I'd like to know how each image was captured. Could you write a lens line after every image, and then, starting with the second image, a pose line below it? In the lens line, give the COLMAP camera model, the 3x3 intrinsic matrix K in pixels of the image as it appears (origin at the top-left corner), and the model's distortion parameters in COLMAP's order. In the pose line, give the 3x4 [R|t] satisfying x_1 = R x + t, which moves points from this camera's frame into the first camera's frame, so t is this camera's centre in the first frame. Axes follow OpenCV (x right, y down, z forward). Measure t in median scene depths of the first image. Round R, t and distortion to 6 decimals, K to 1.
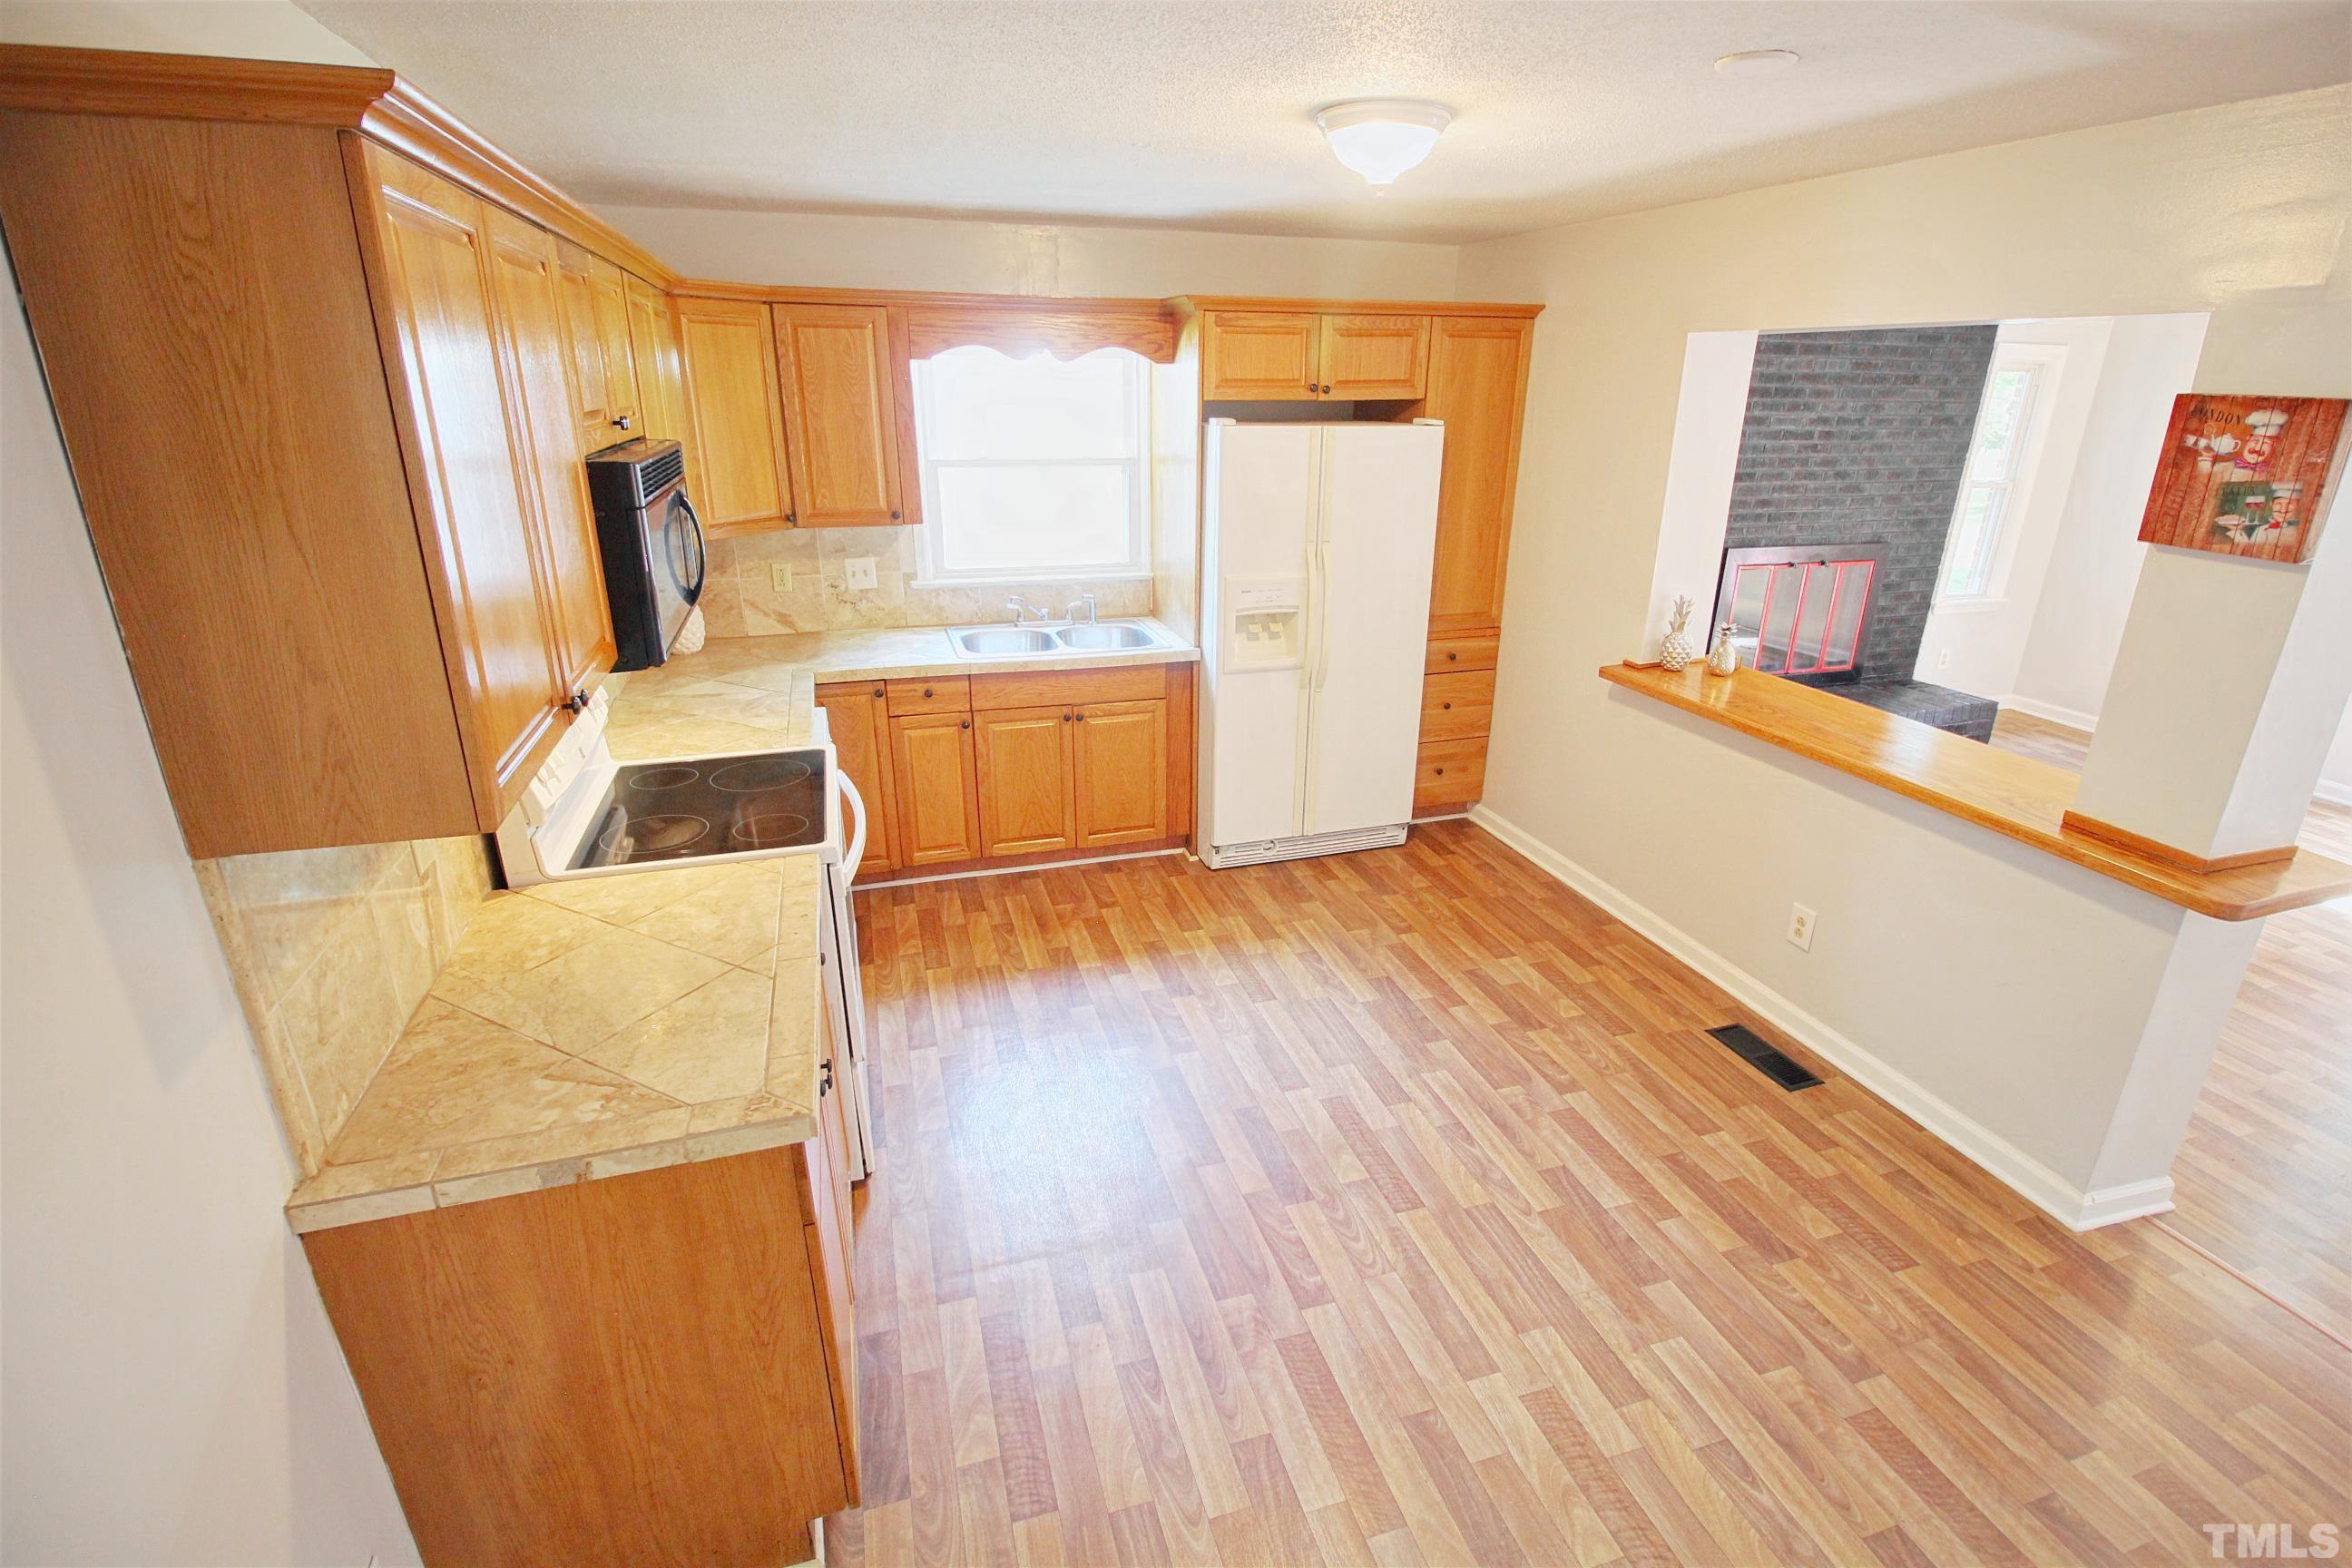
lens RADIAL K [[1100.4, 0, 1188.3], [0, 1100.4, 779.3], [0, 0, 1]] dist [-0.003877, -0.010895]
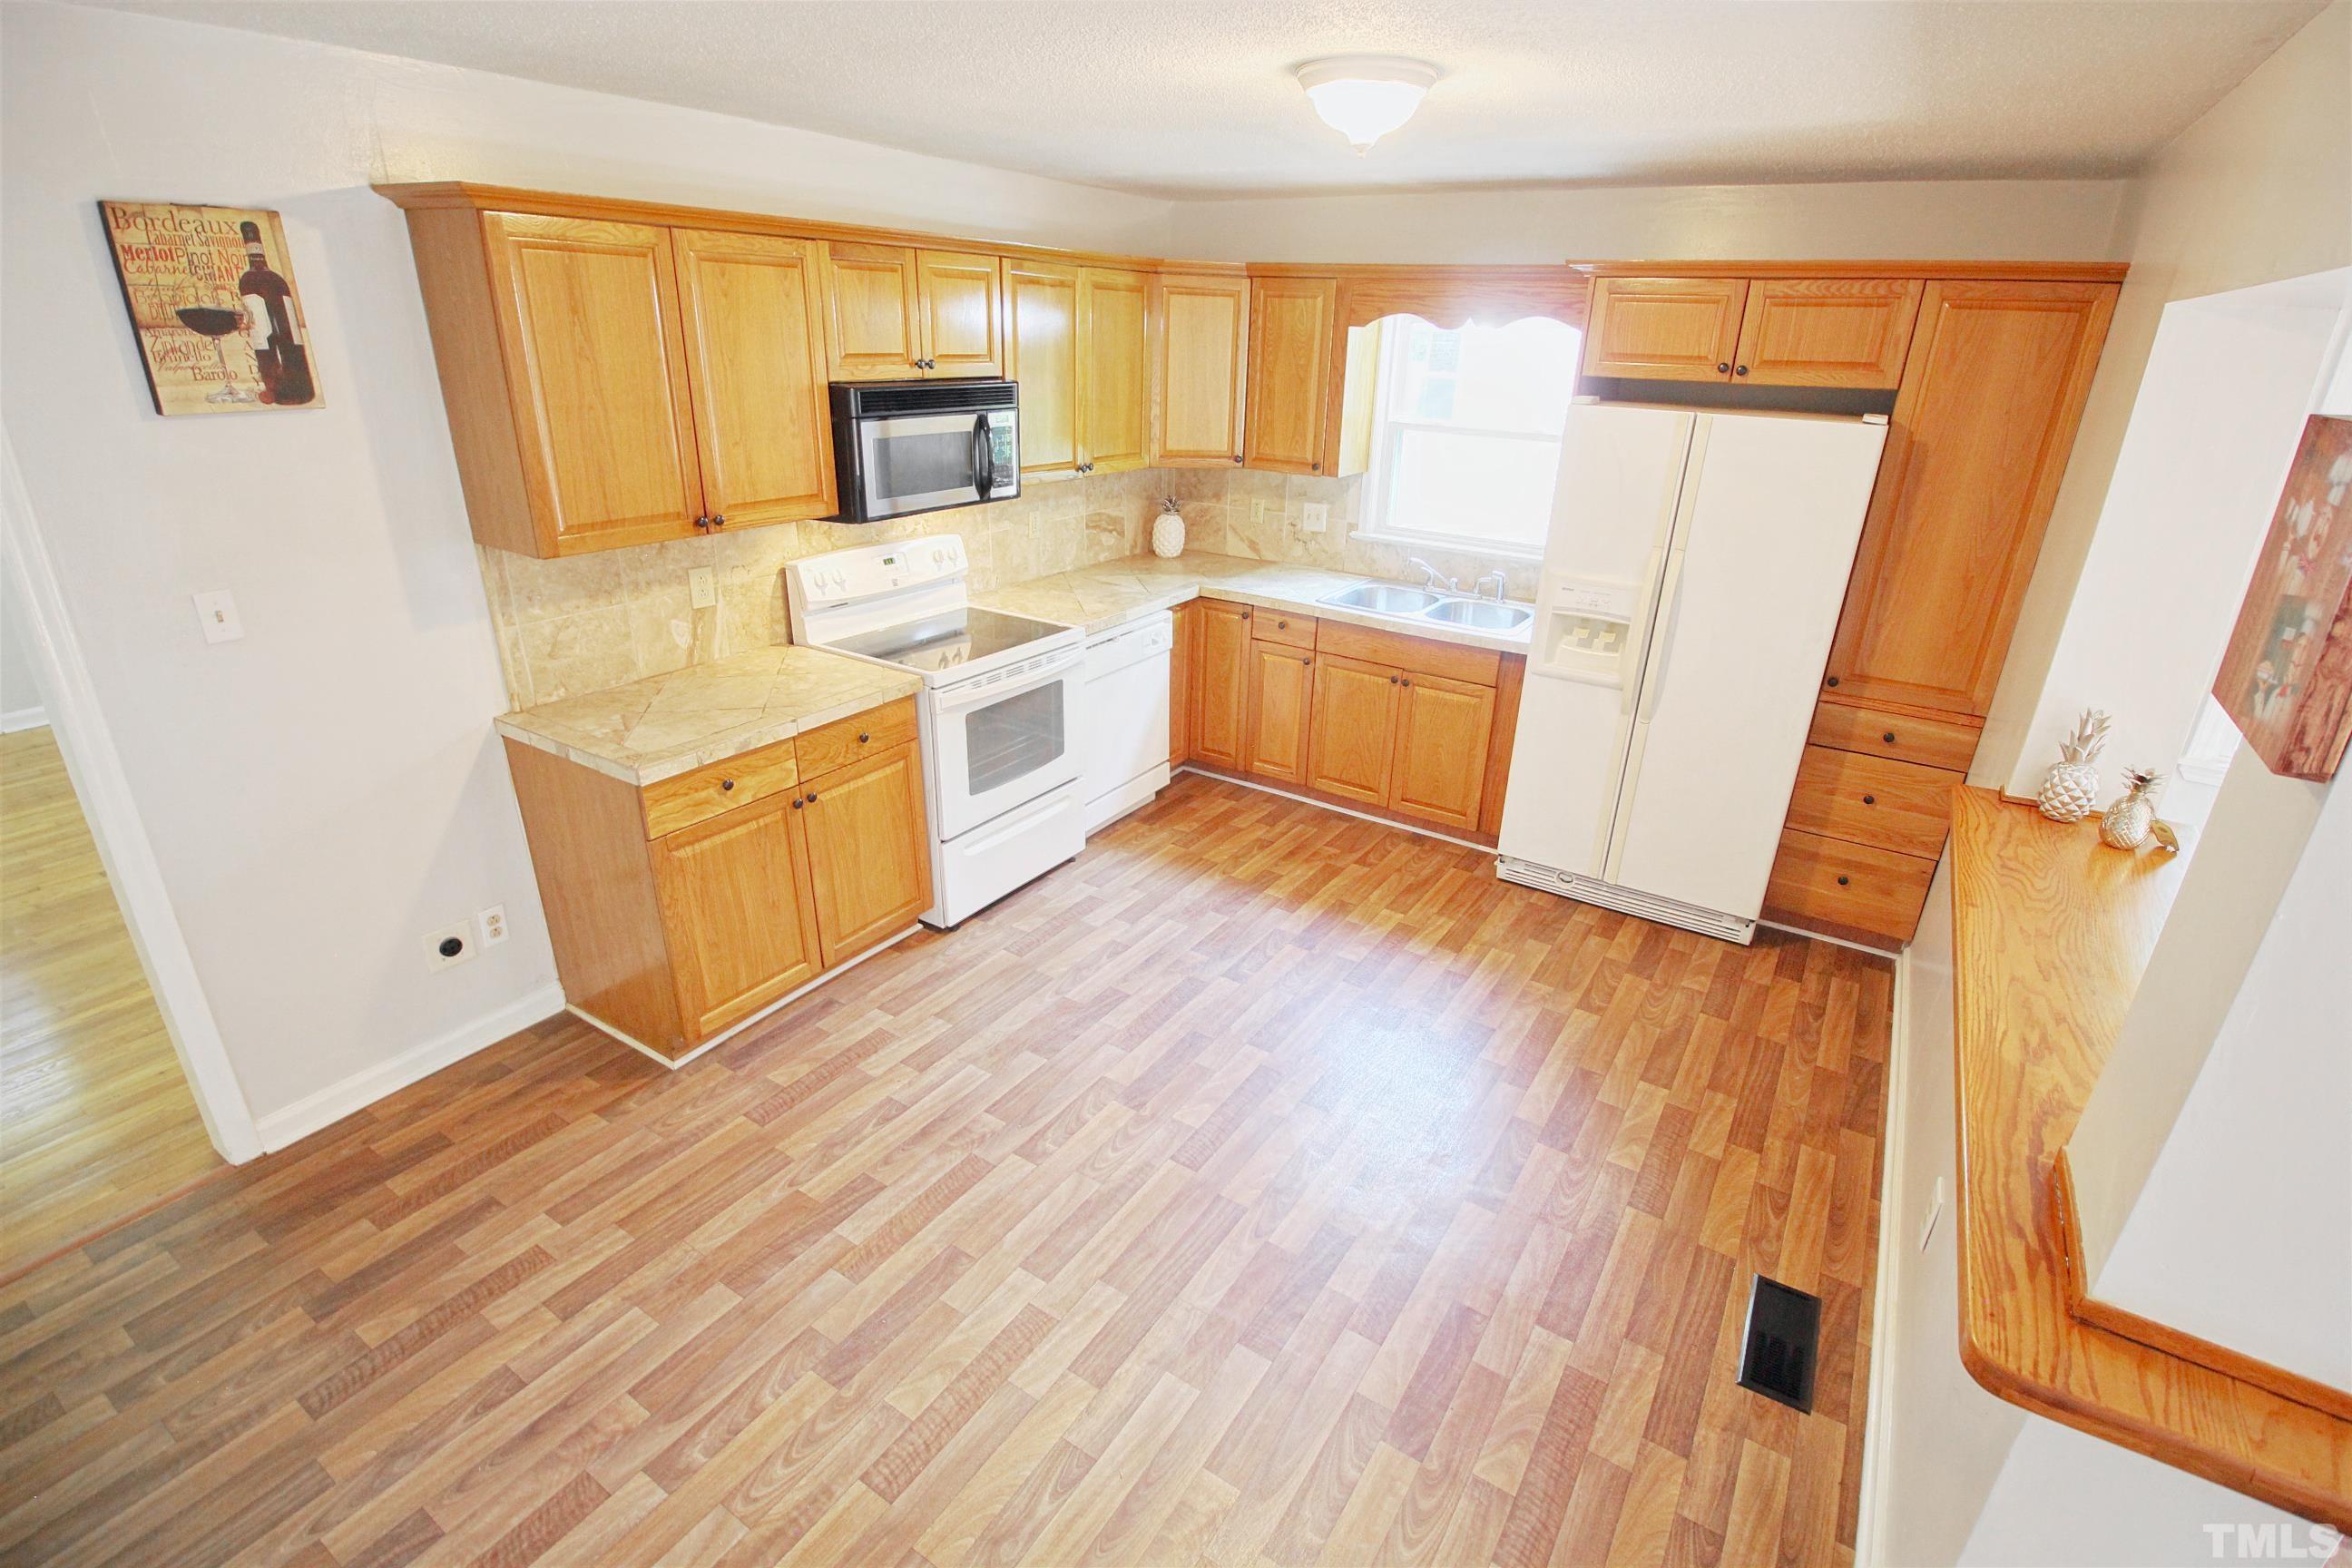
lens RADIAL K [[1100.4, 0, 1191.0], [0, 1100.4, 778.4], [0, 0, 1]] dist [-0.003877, -0.010895]
pose [[0.642369, 0.302398, -0.704214, 0.578626], [-0.286278, 0.947030, 0.145530, -0.071269], [0.710920, 0.108117, 0.694913, 0.179986]]
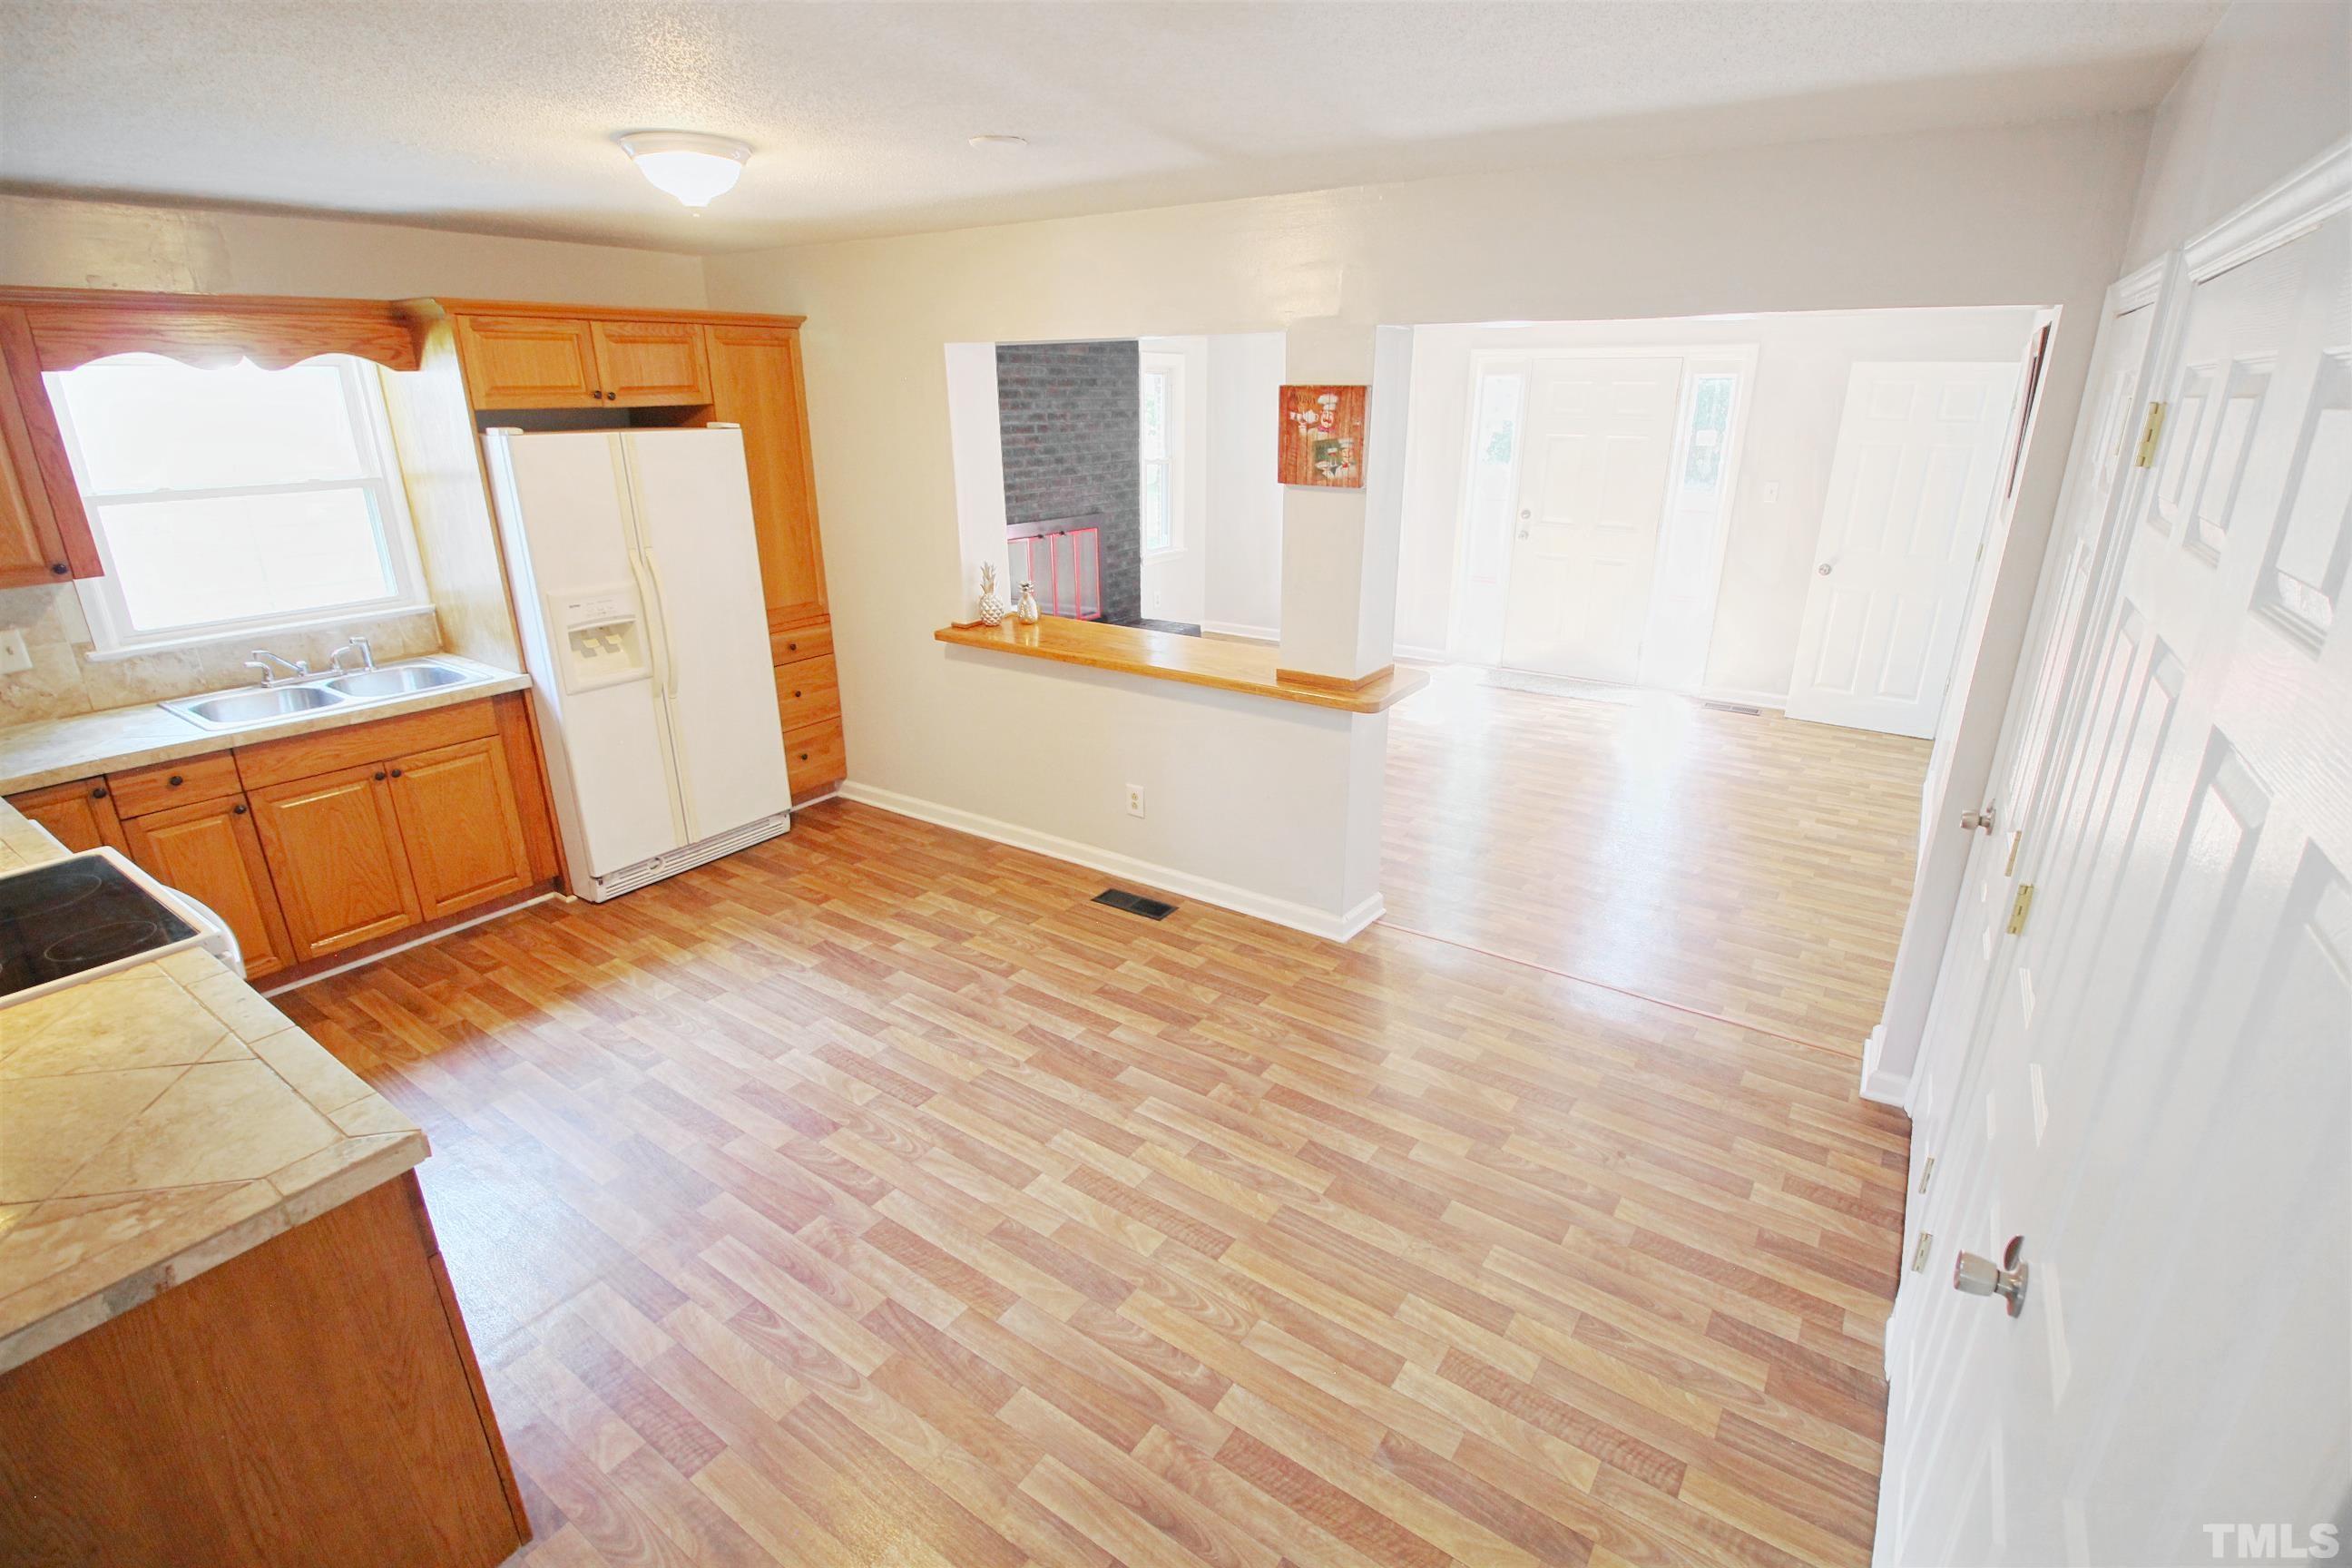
lens RADIAL K [[1100.4, 0, 1200.6], [0, 1100.4, 782.4], [0, 0, 1]] dist [-0.003877, -0.010895]
pose [[0.779670, -0.217491, 0.587207, -0.126367], [0.219836, 0.973126, 0.068539, 0.035806], [-0.586333, 0.075652, 0.806530, -0.088275]]
